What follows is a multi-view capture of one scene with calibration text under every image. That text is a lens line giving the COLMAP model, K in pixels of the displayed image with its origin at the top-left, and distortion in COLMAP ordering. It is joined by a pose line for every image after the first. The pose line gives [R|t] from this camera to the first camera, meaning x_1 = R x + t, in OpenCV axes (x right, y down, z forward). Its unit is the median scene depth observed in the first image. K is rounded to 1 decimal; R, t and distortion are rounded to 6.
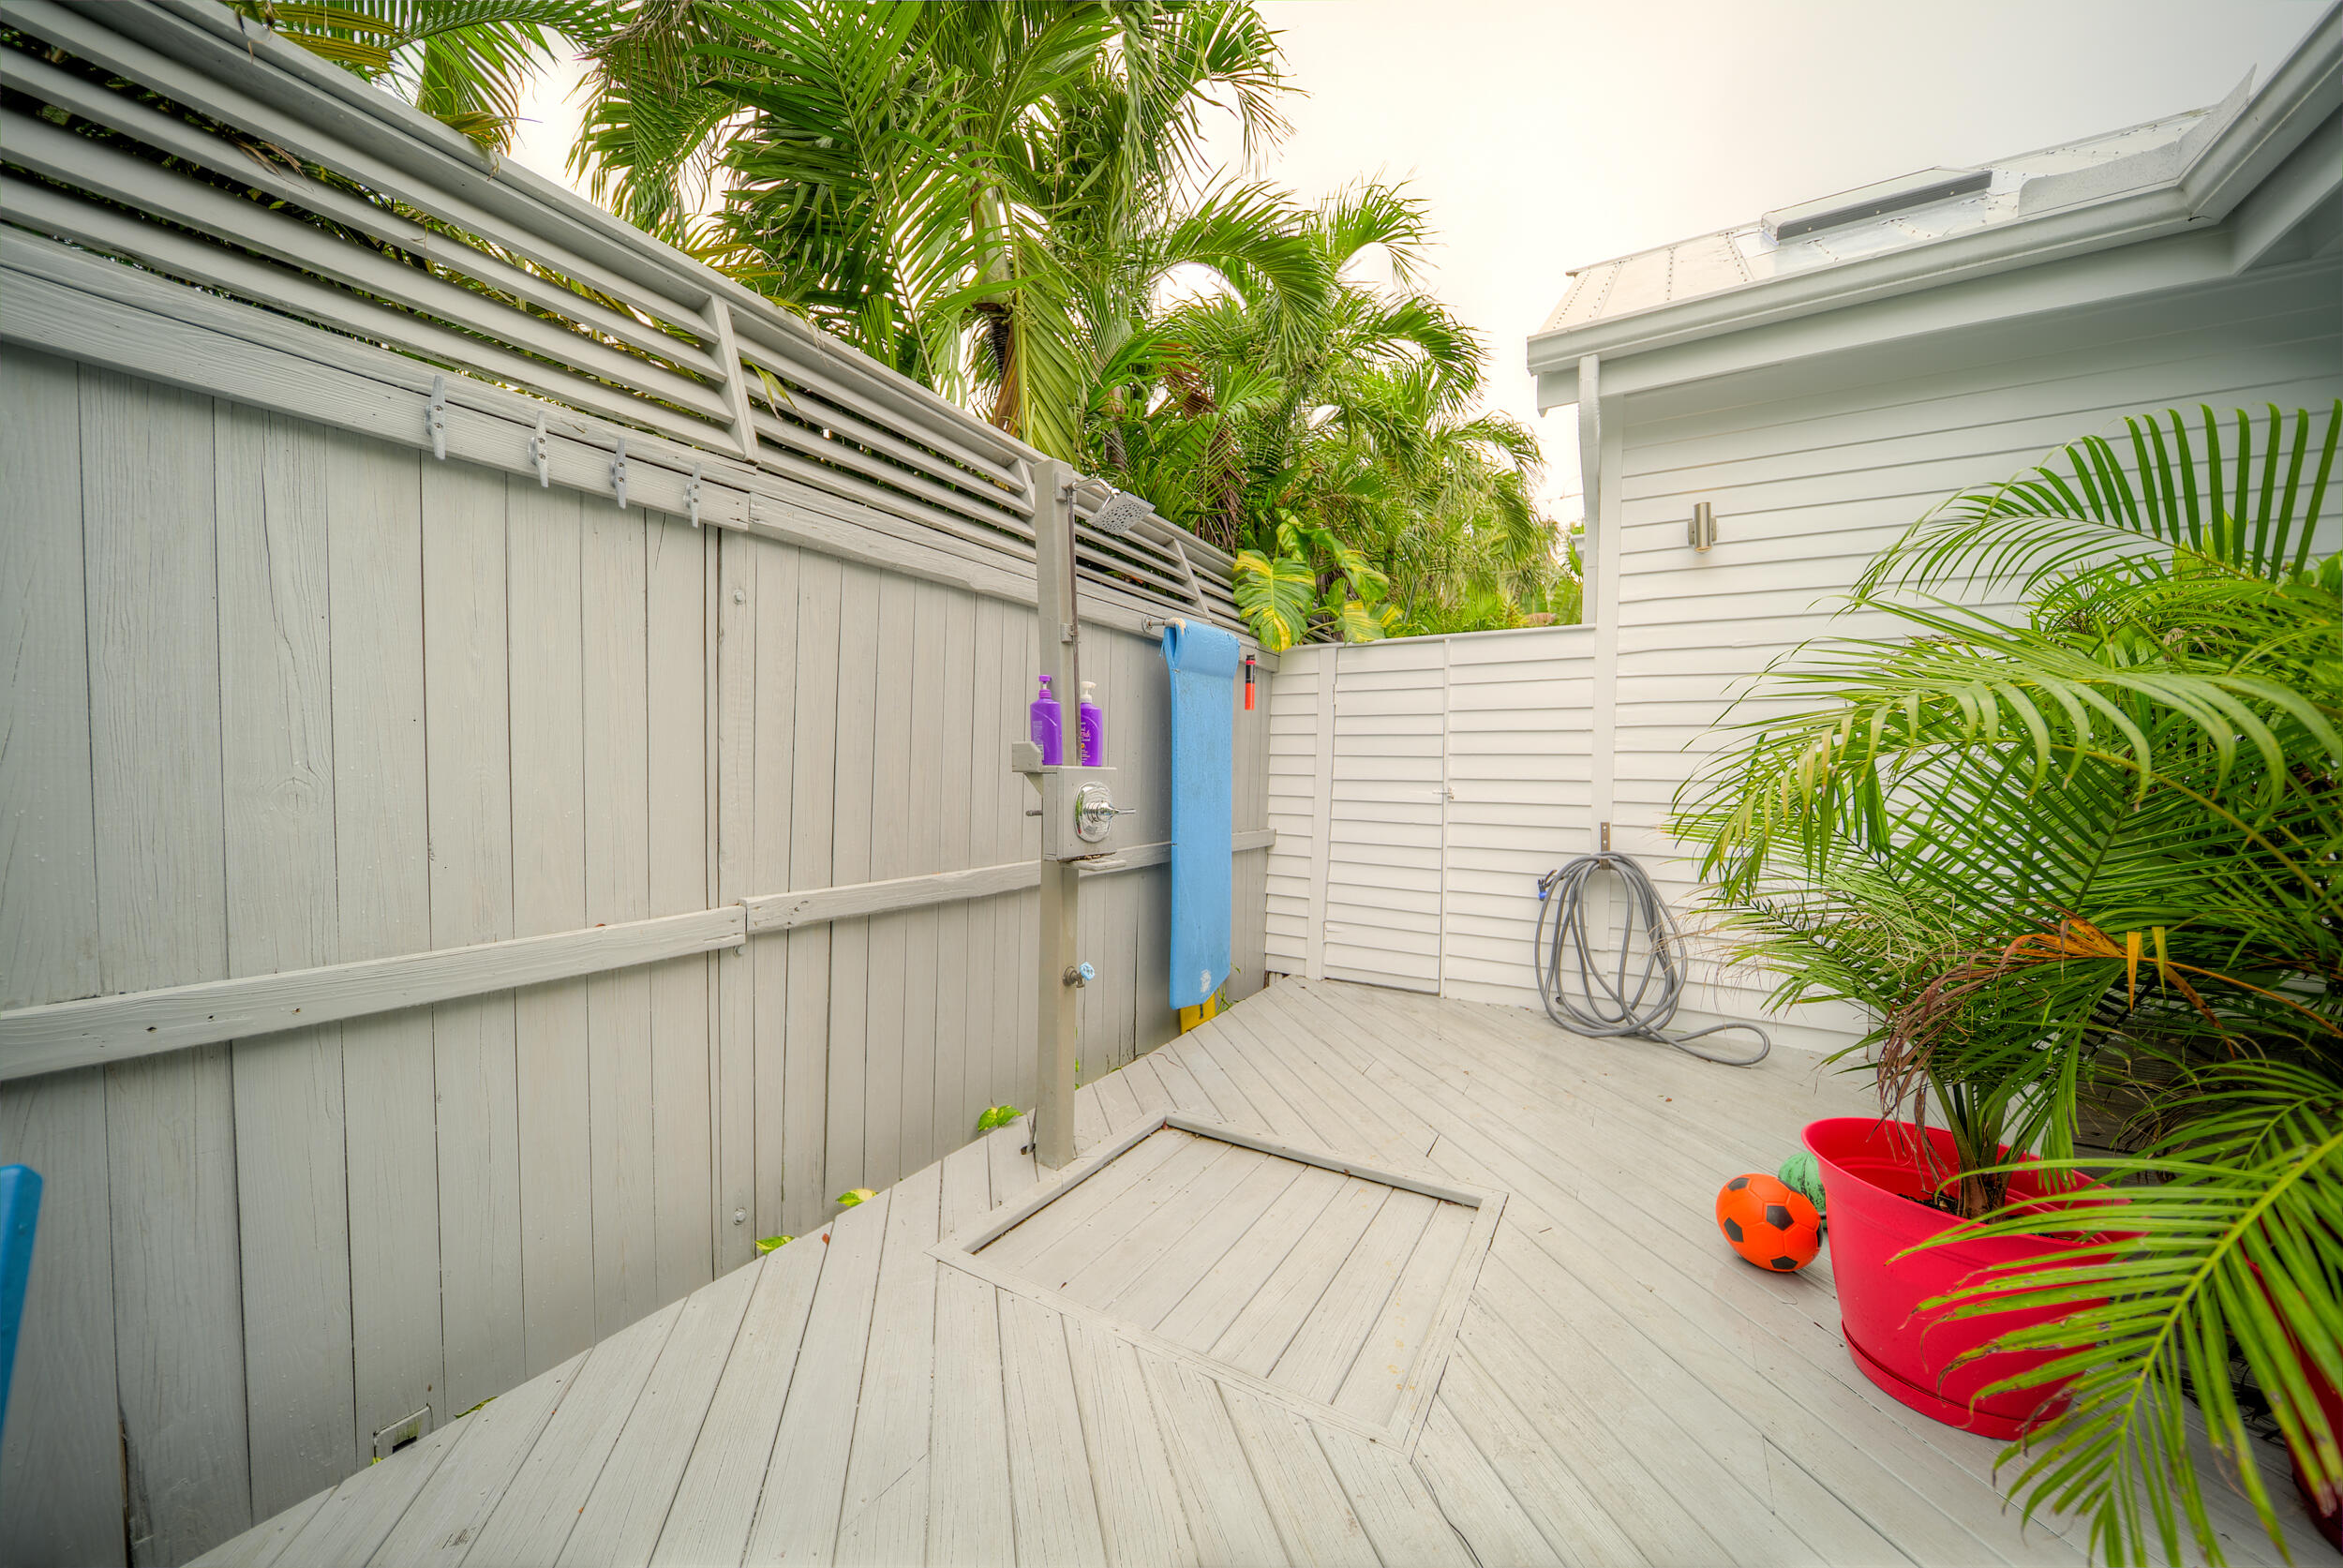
lens RADIAL K [[821.1, 0, 1178.0], [0, 821.1, 787.6], [0, 0, 1]] dist [-0.001572, -0.001205]
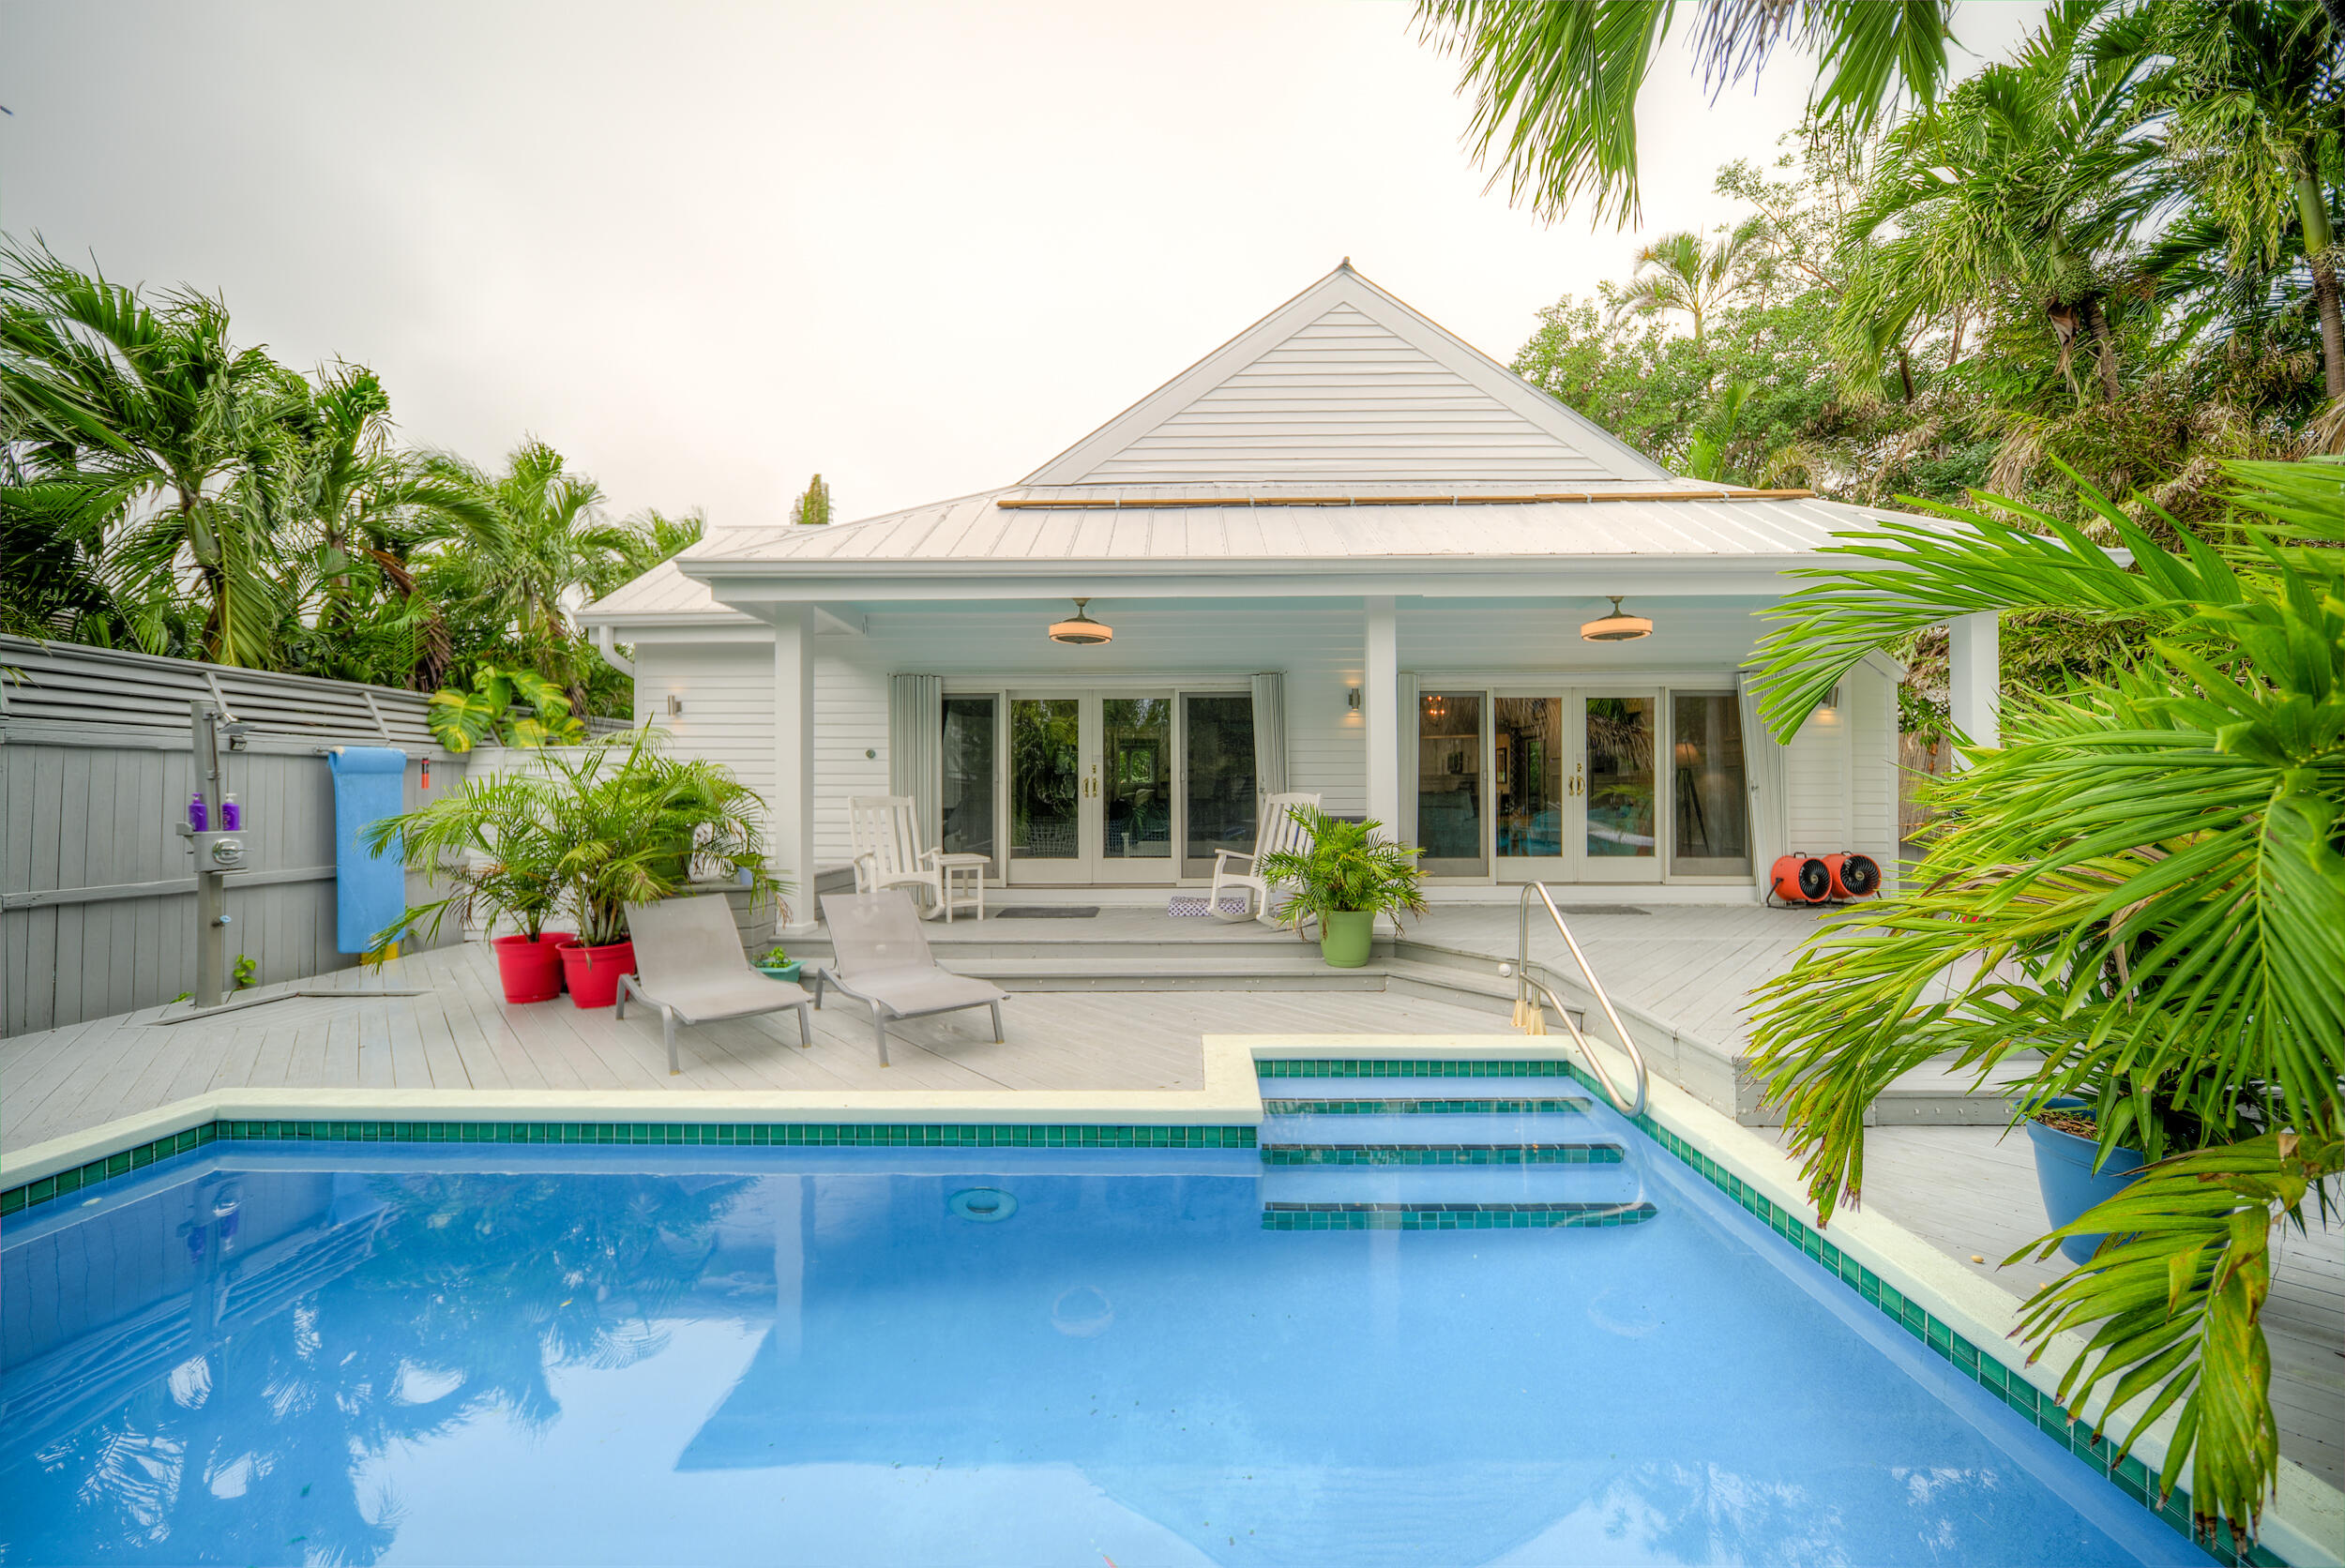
lens RADIAL K [[821.6, 0, 1179.0], [0, 821.6, 787.6], [0, 0, 1]] dist [-0.001572, -0.001205]
pose [[0.866770, -0.015912, 0.498454, 0.722864], [0.030127, 0.999336, -0.020487, -0.013811], [-0.497797, 0.032775, 0.866674, -1.582575]]
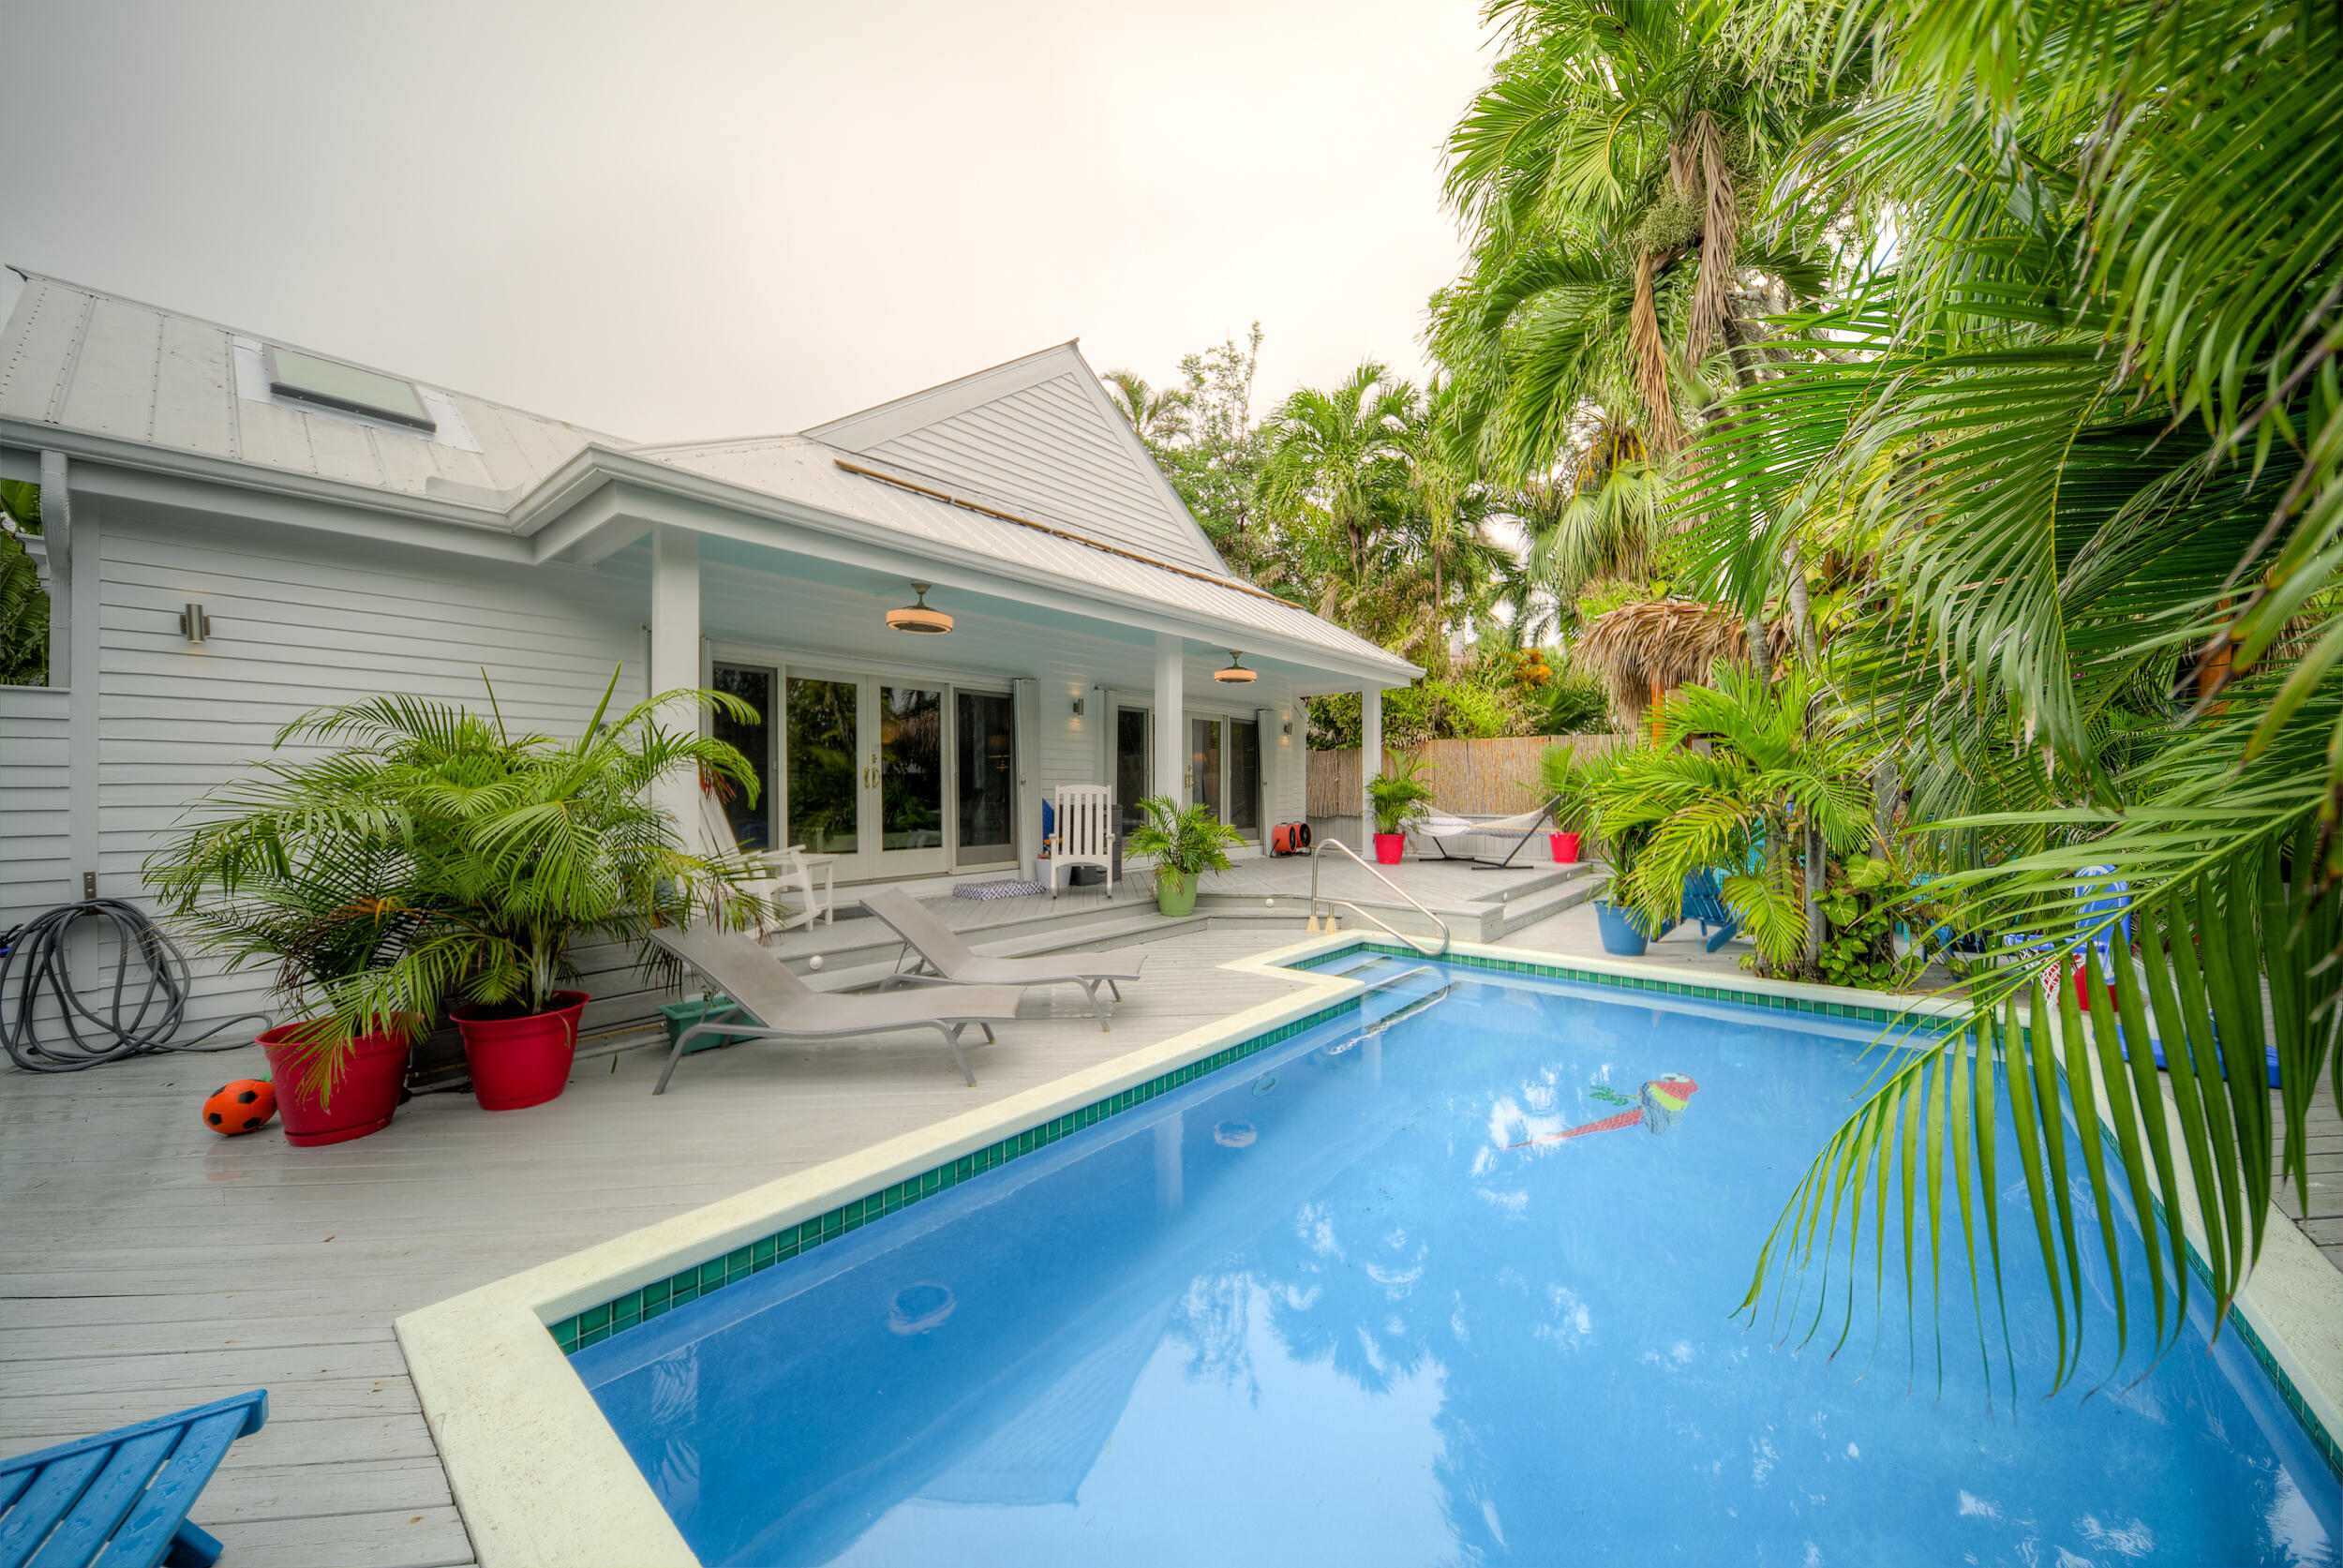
lens RADIAL K [[818.1, 0, 1173.7], [0, 818.1, 786.9], [0, 0, 1]] dist [-0.000127, -0.002027]
pose [[0.162601, -0.016136, 0.986560, -0.329834], [0.027431, 0.999554, 0.011827, -0.047580], [-0.986311, 0.025139, 0.162971, -0.641165]]
